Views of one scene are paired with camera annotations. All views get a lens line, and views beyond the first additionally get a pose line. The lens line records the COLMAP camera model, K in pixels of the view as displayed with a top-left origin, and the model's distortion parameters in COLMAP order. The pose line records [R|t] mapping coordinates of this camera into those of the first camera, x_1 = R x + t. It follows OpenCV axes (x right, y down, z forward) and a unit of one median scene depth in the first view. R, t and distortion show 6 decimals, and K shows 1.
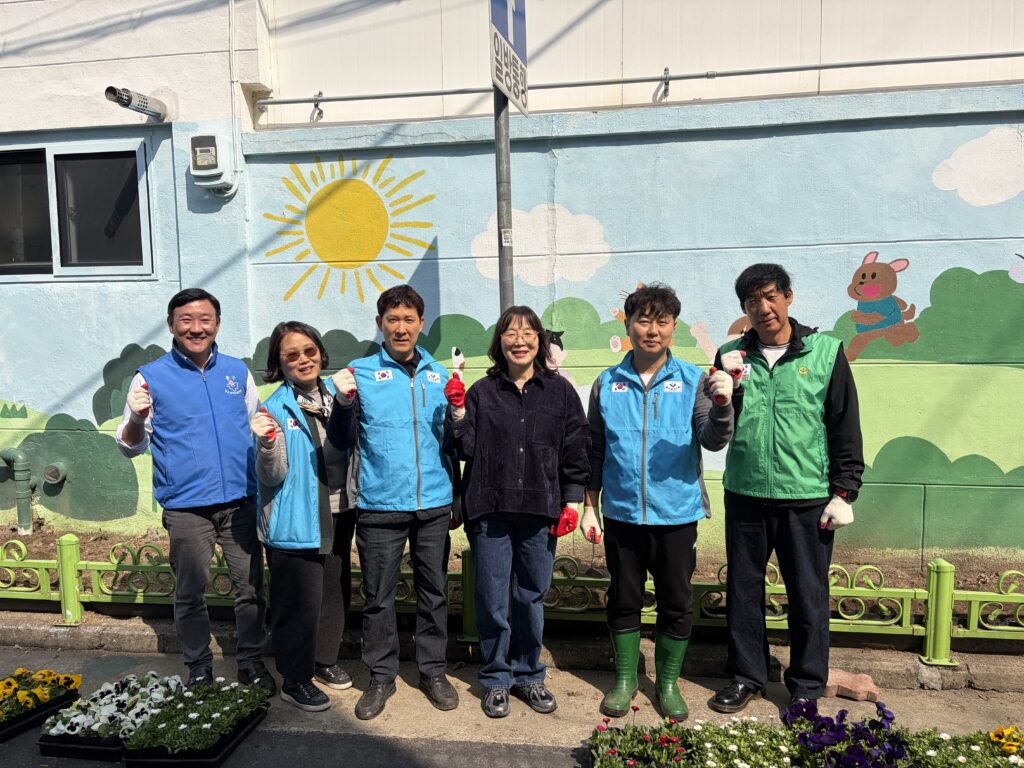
lens RADIAL K [[854.2, 0, 607.1], [0, 854.2, 386.7], [0, 0, 1]] dist [-0.004878, 0.007396]
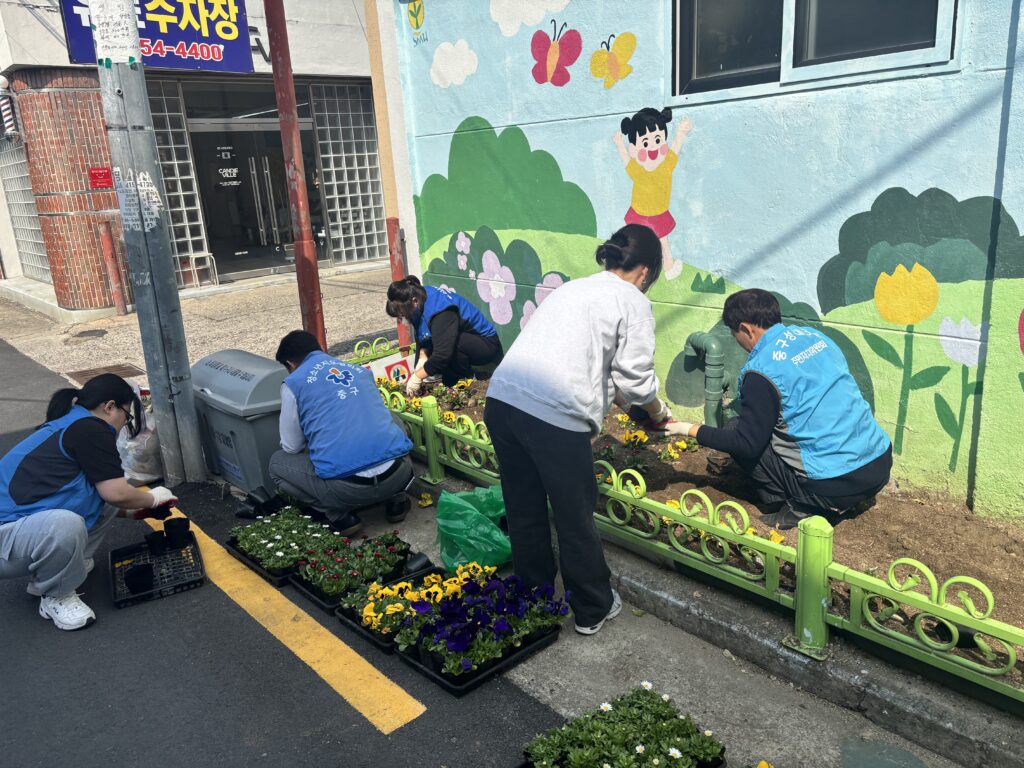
lens RADIAL K [[790.0, 0, 508.3], [0, 790.0, 361.0], [0, 0, 1]] dist [0.009023, -0.001391]
pose [[0.728783, 0.130254, -0.672242, -0.383967], [-0.007307, 0.983165, 0.182576, -0.031771], [0.684706, -0.128146, 0.717465, 0.415011]]
